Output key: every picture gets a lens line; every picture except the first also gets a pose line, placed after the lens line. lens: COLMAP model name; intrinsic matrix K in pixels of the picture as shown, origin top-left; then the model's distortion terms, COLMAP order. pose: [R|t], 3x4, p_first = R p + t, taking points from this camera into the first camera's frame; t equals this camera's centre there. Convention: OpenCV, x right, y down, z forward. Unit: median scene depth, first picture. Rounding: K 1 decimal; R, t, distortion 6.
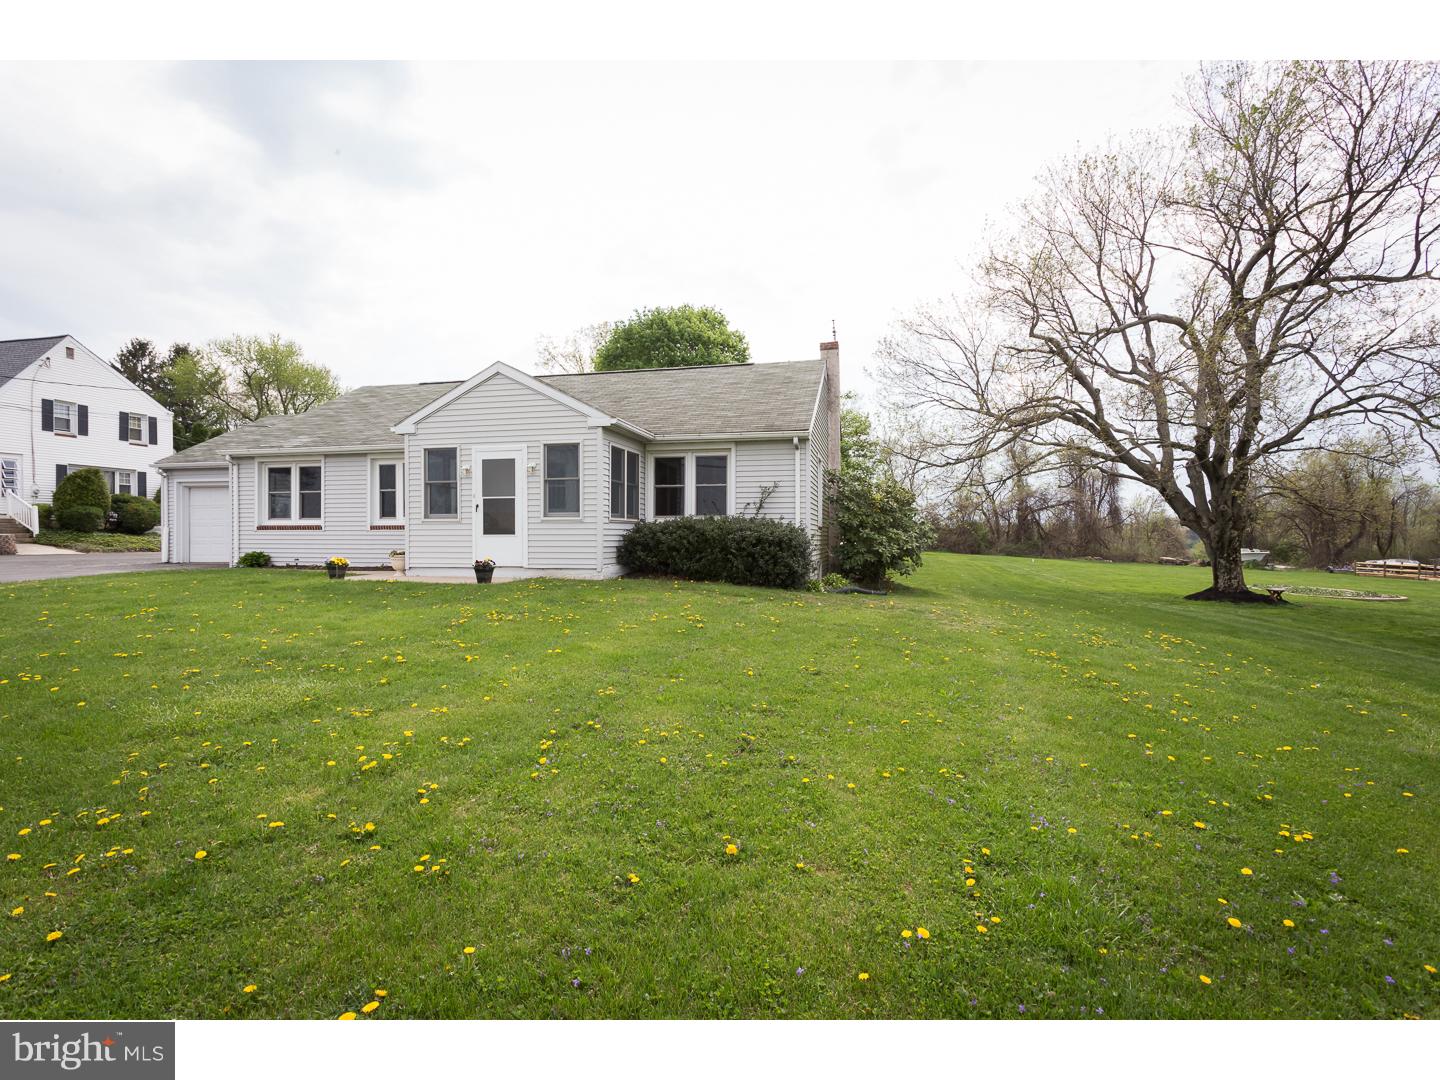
lens RADIAL K [[684.7, 0, 720.0], [0, 684.7, 540.0], [0, 0, 1]] dist [0.004832, 0.000920]
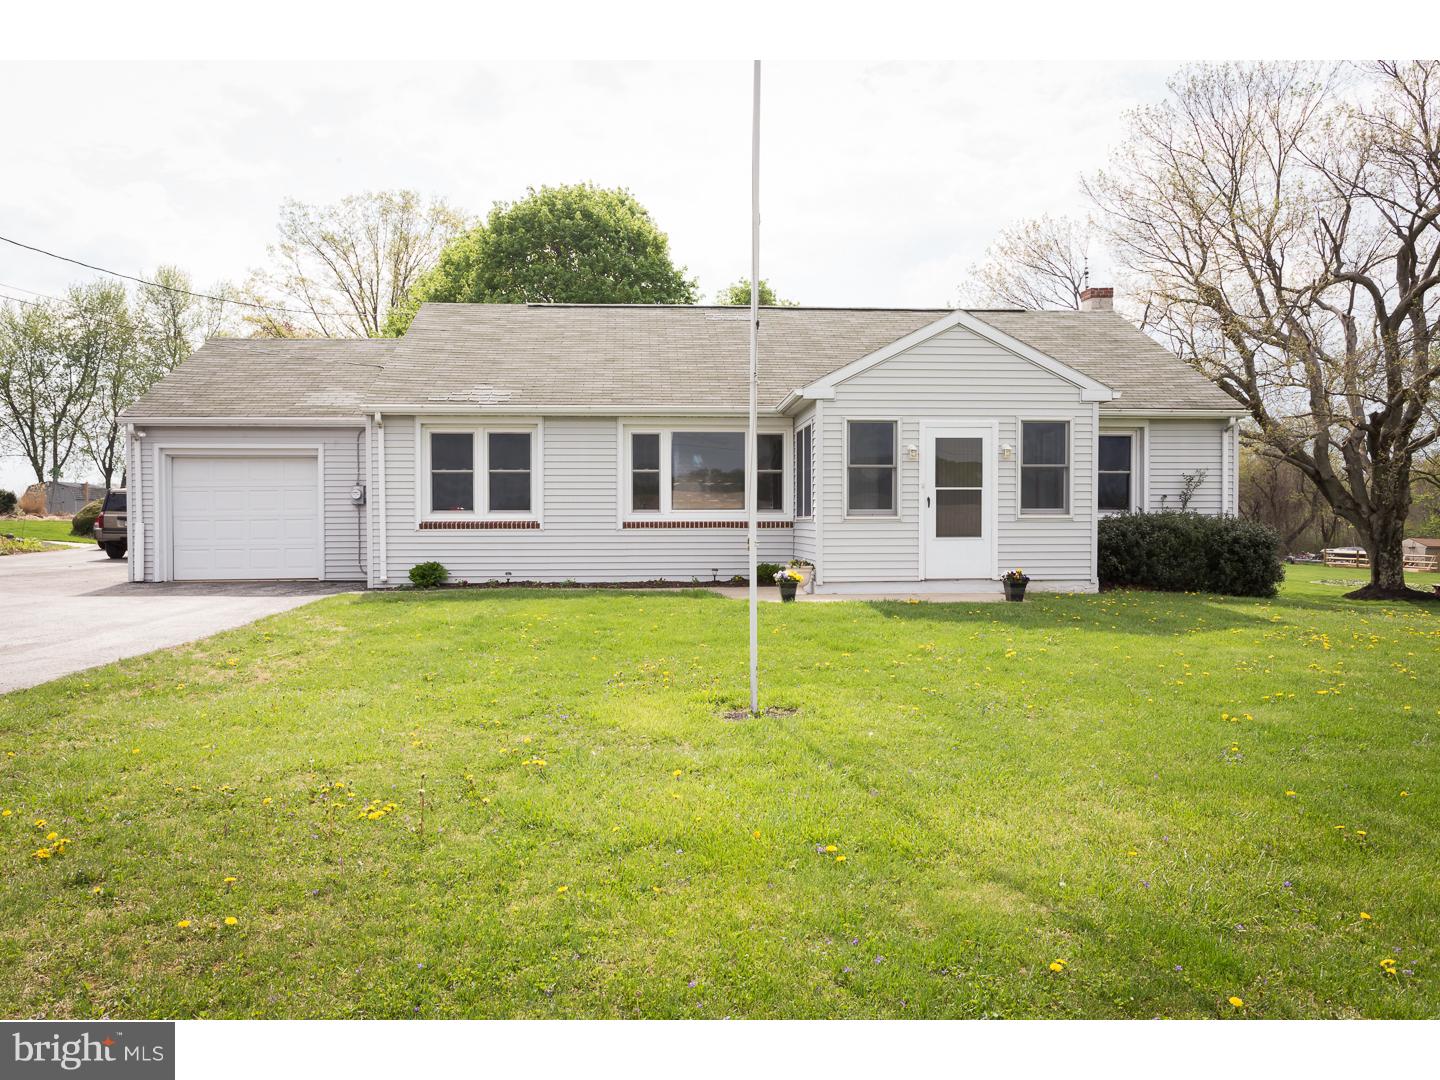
lens RADIAL K [[1017.2, 0, 720.0], [0, 1017.2, 540.0], [0, 0, 1]] dist [-0.003924, -0.000783]
pose [[0.955240, -0.008770, 0.295701, -0.939876], [0.004567, 0.999879, 0.014901, -0.023394], [-0.295796, -0.012883, 0.955164, -0.003317]]
